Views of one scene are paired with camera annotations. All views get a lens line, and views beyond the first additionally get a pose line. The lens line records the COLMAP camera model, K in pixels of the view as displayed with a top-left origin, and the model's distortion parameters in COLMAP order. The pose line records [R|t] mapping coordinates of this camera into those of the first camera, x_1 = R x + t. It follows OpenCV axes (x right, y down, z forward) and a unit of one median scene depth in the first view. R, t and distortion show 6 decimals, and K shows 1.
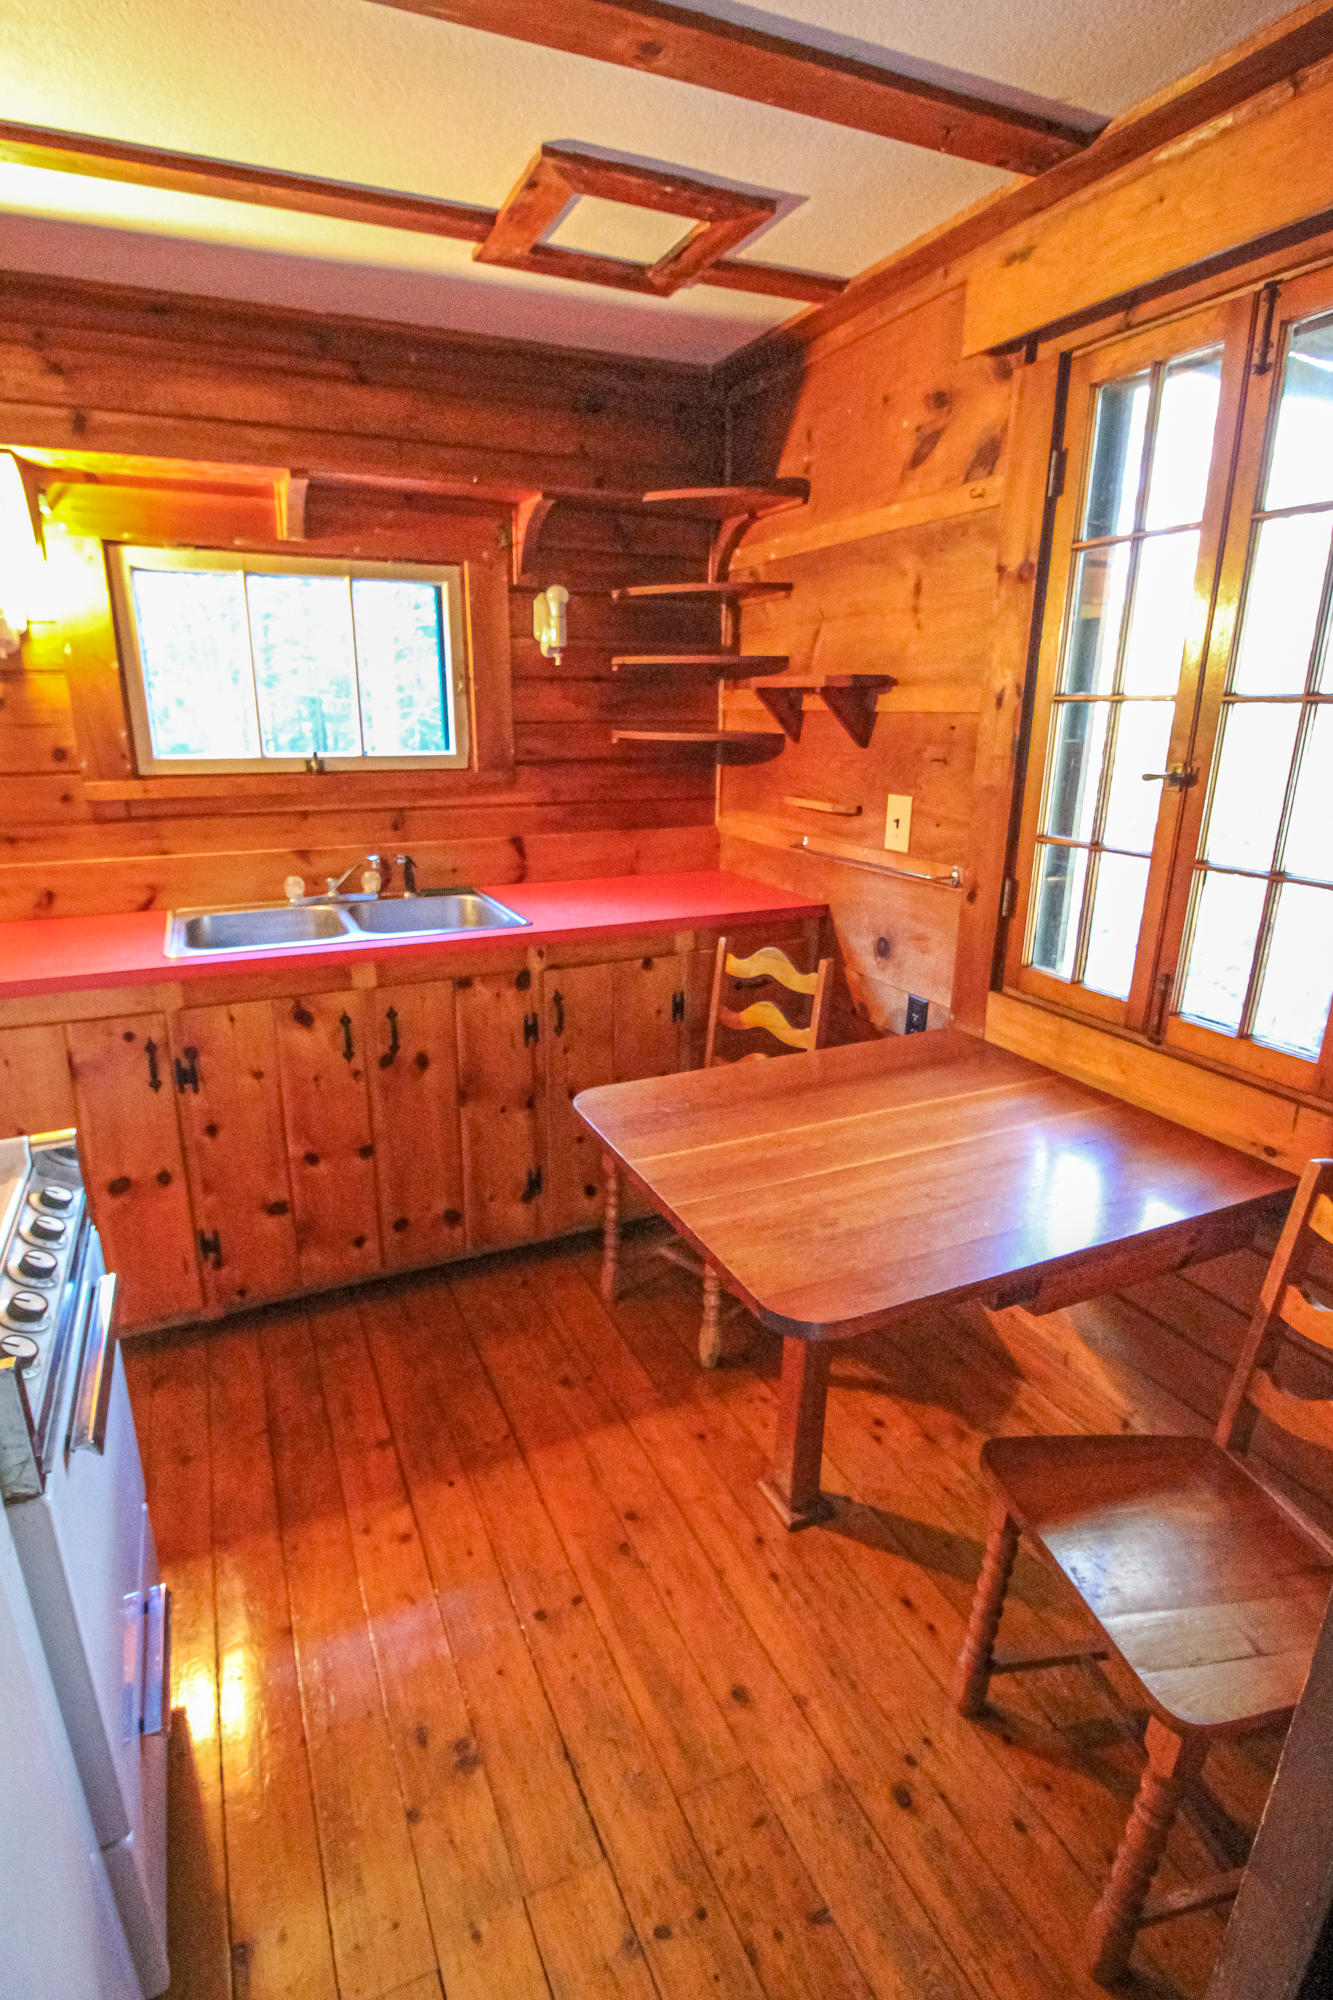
lens RADIAL K [[921.2, 0, 613.1], [0, 921.2, 976.5], [0, 0, 1]] dist [-0.014179, -0.002589]
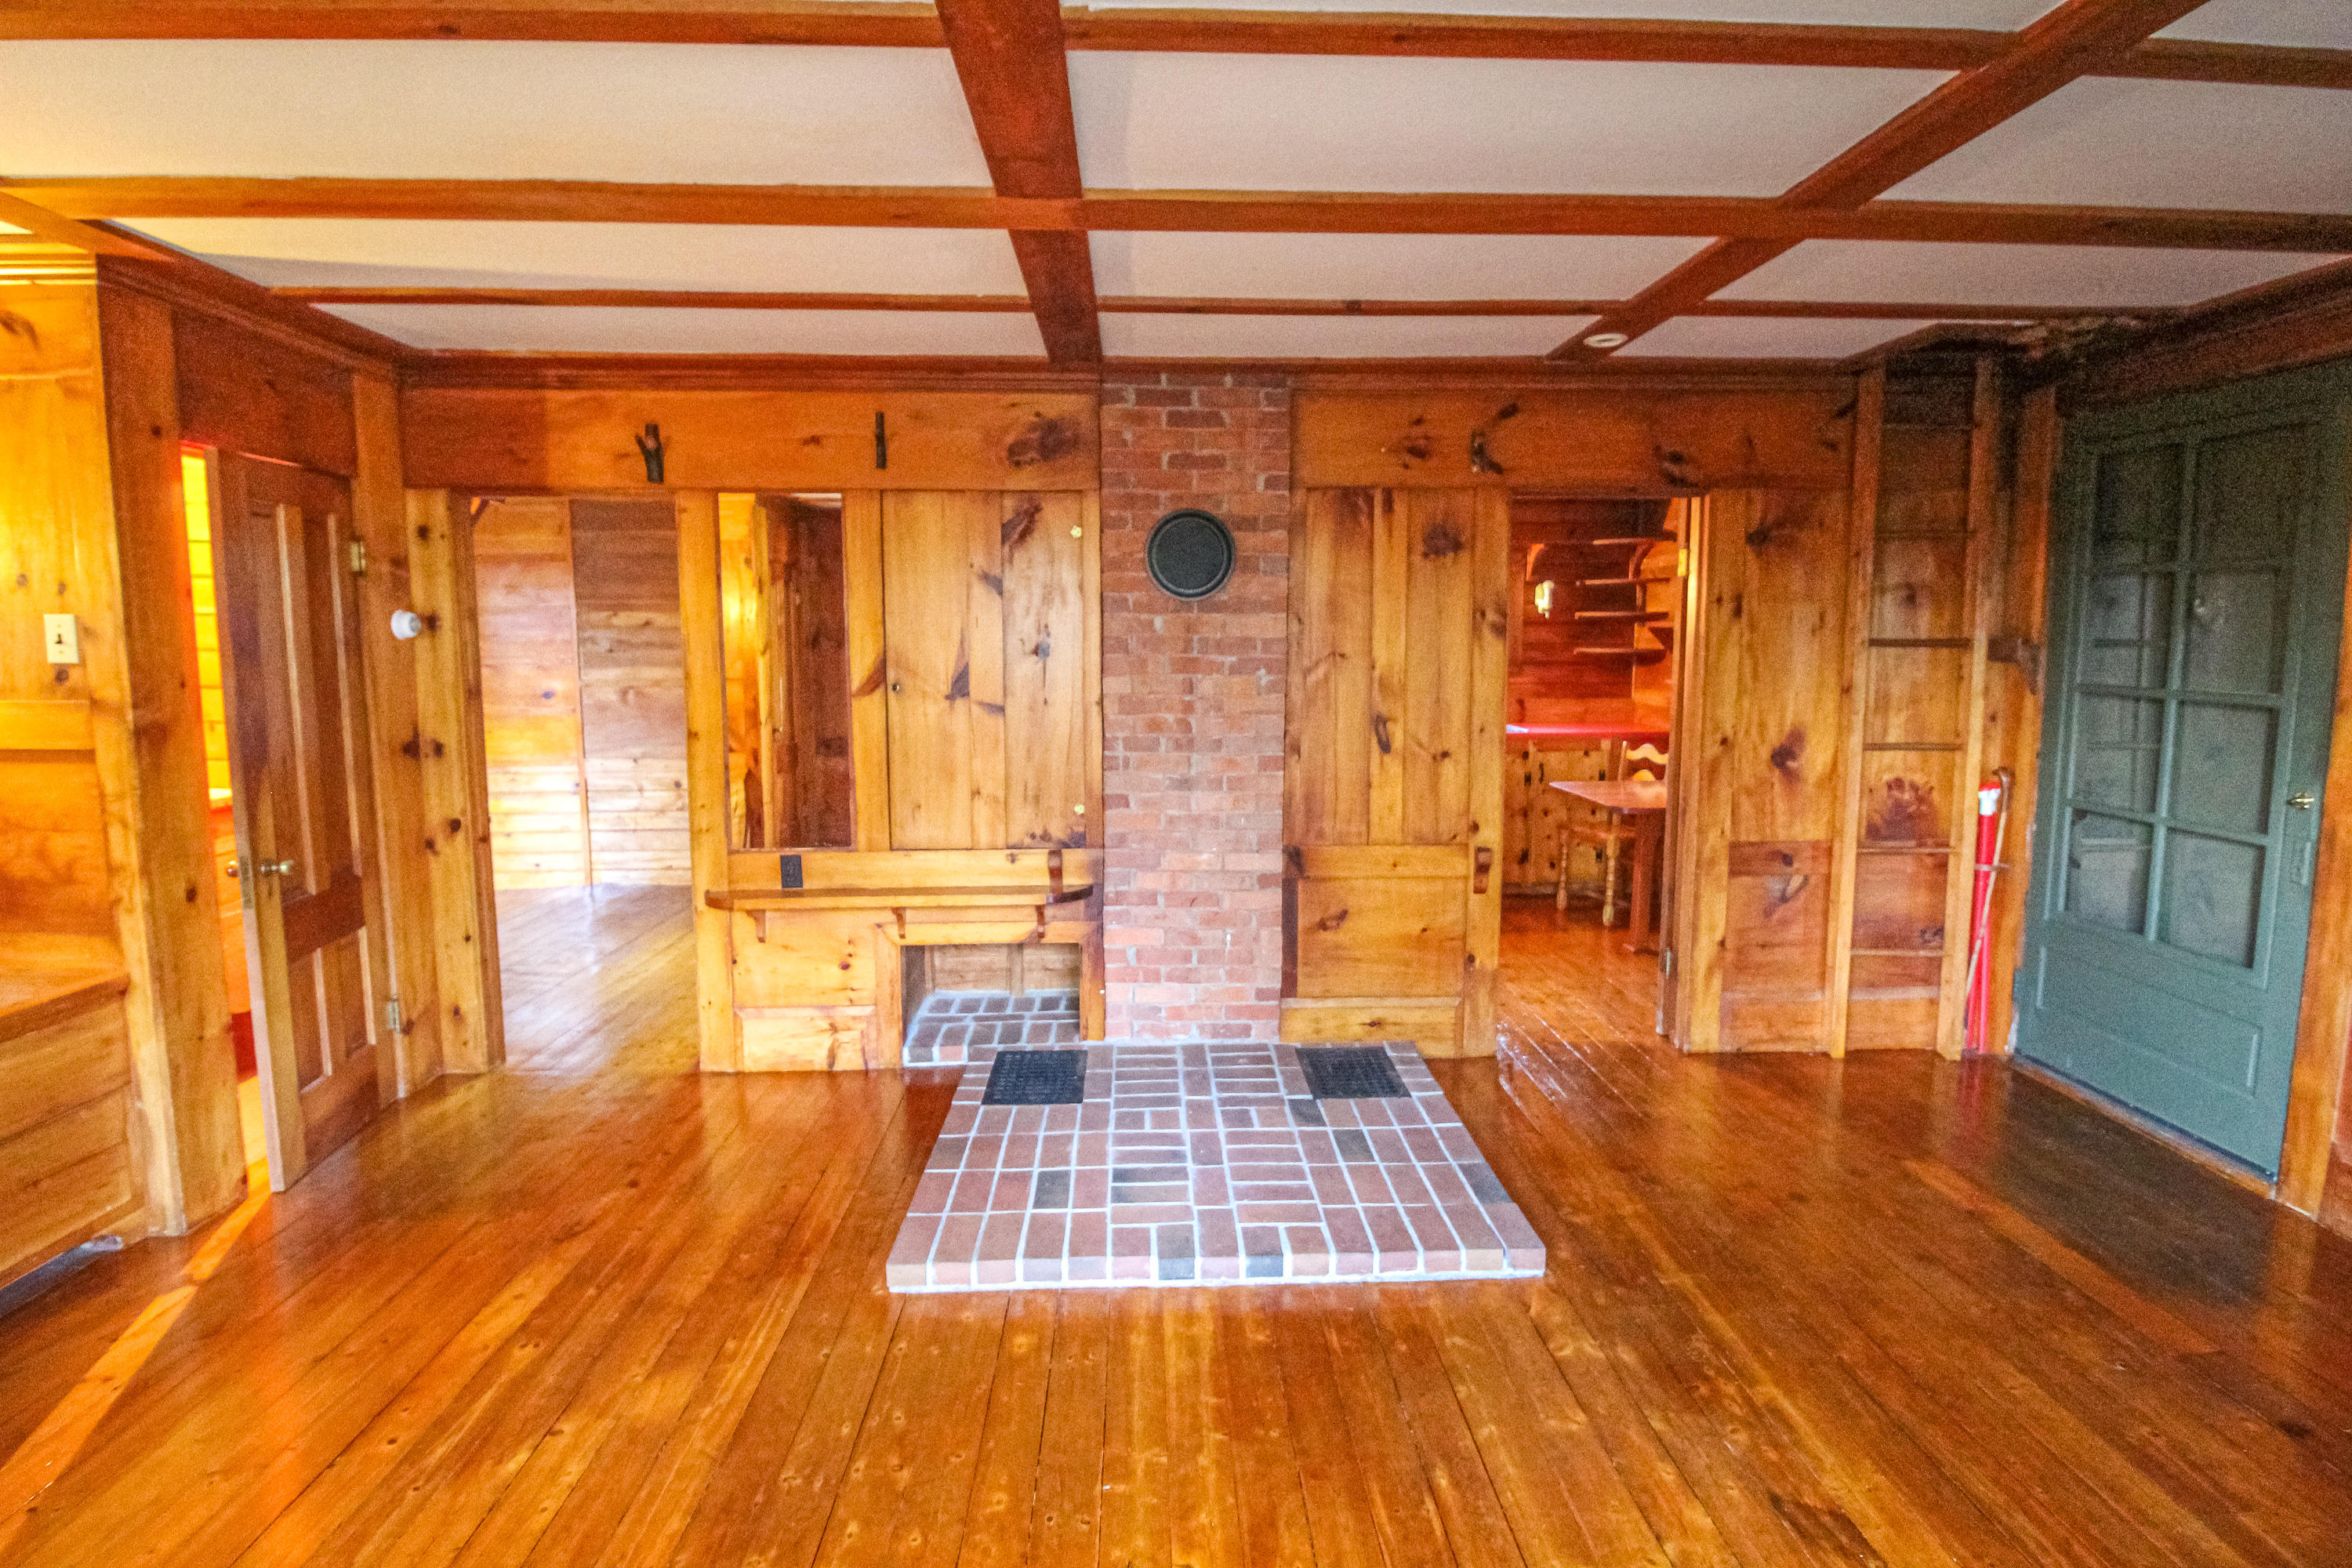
lens RADIAL K [[1083.4, 0, 1158.8], [0, 1083.4, 747.4], [0, 0, 1]] dist [-0.014179, -0.002589]
pose [[0.929803, 0.037033, -0.366189, 0.031968], [-0.104759, 0.980402, -0.166848, 0.478729], [0.352833, 0.193498, 0.915460, -1.585615]]
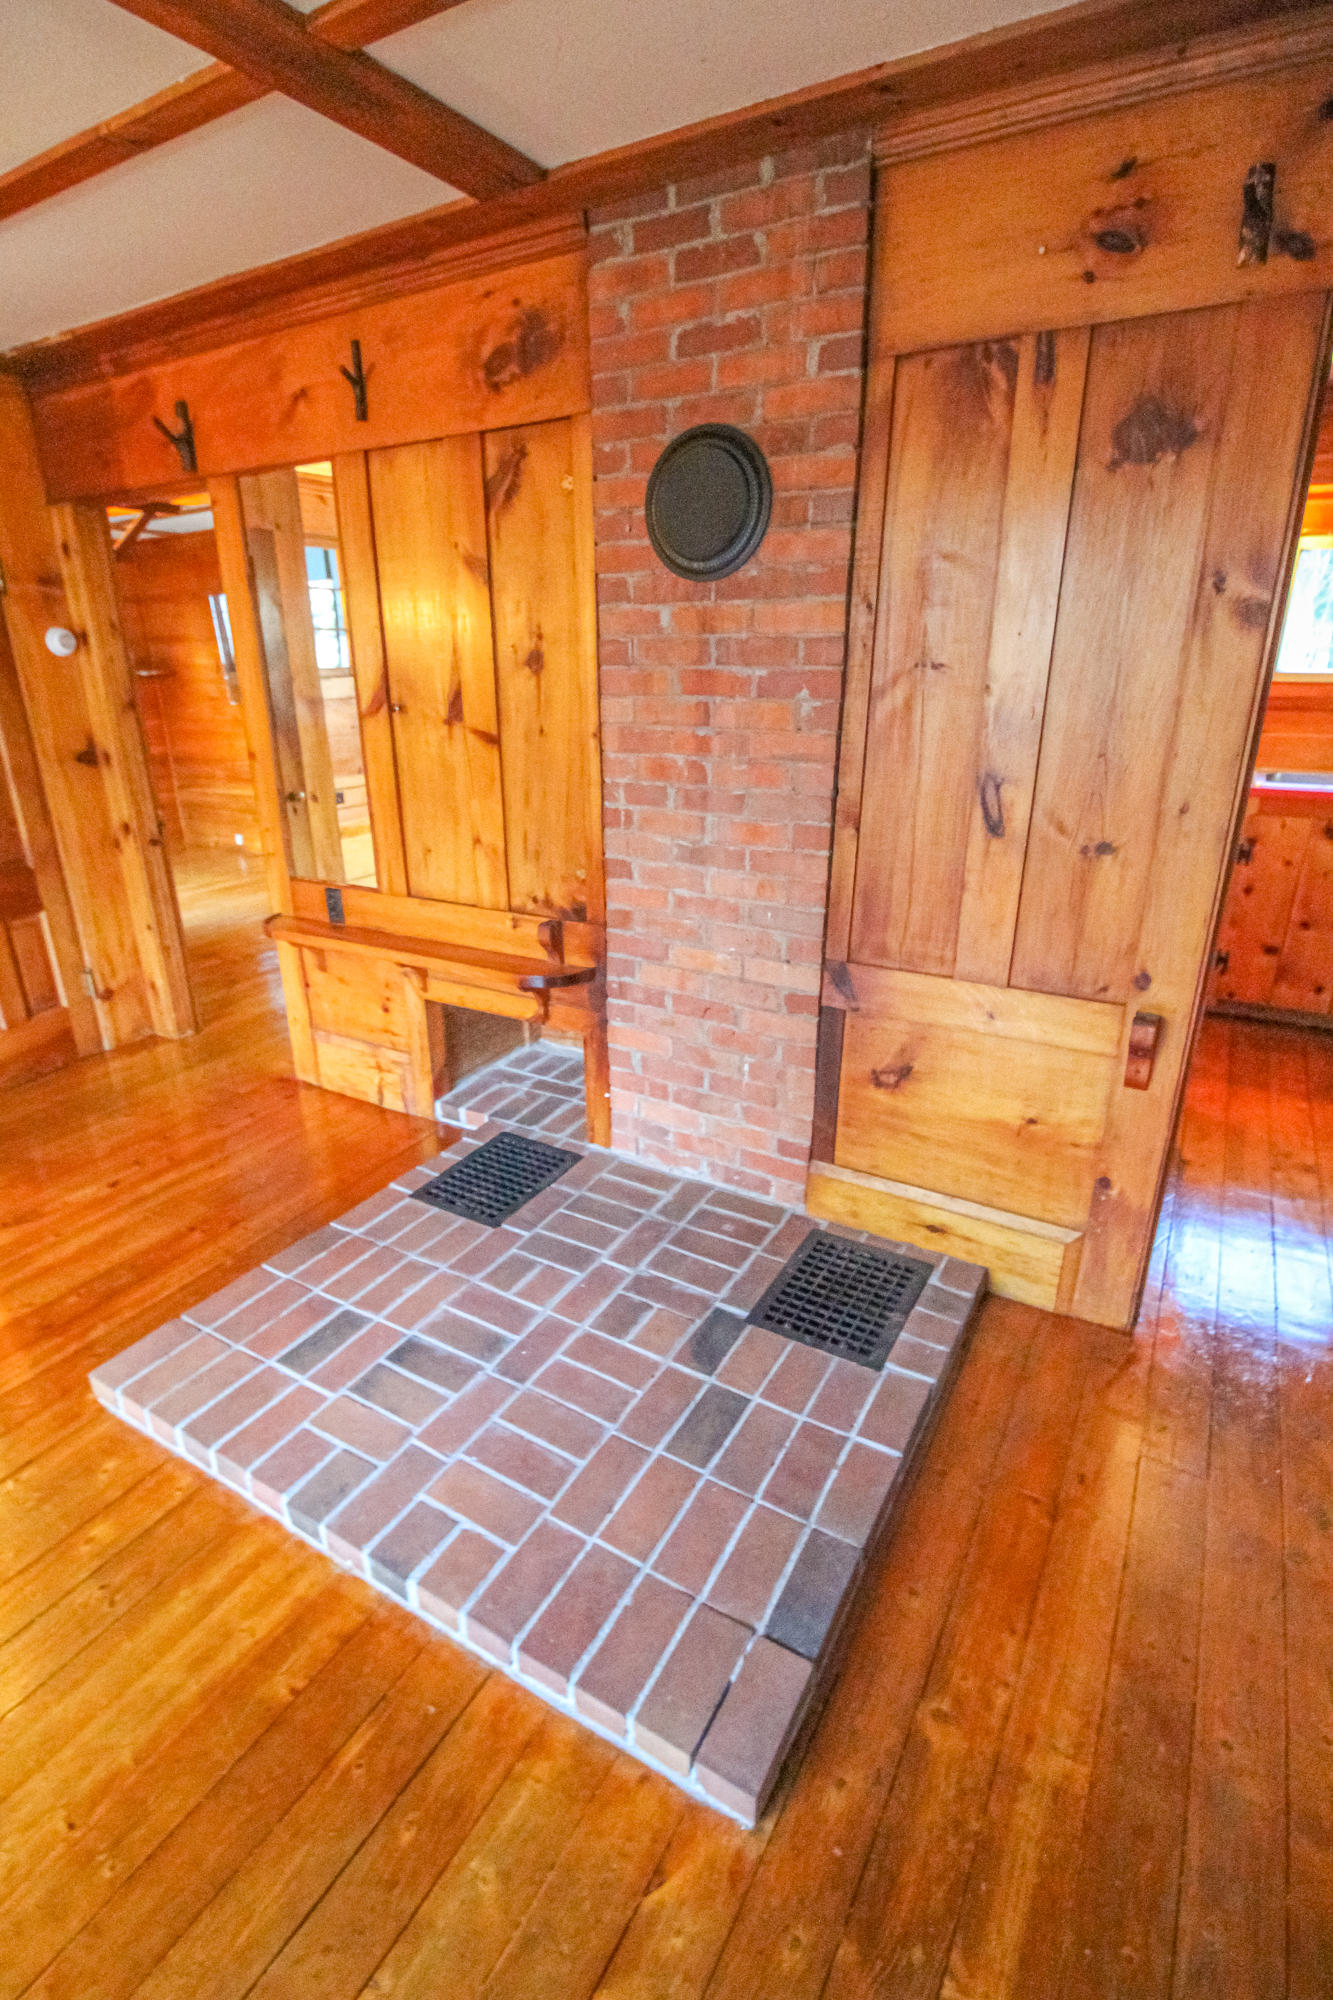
lens RADIAL K [[921.2, 0, 656.3], [0, 921.2, 995.2], [0, 0, 1]] dist [-0.014179, -0.002589]
pose [[0.584512, 0.275626, -0.763135, 0.235730], [-0.220135, 0.959128, 0.177804, 0.253462], [0.780952, 0.064064, 0.621297, -0.782164]]
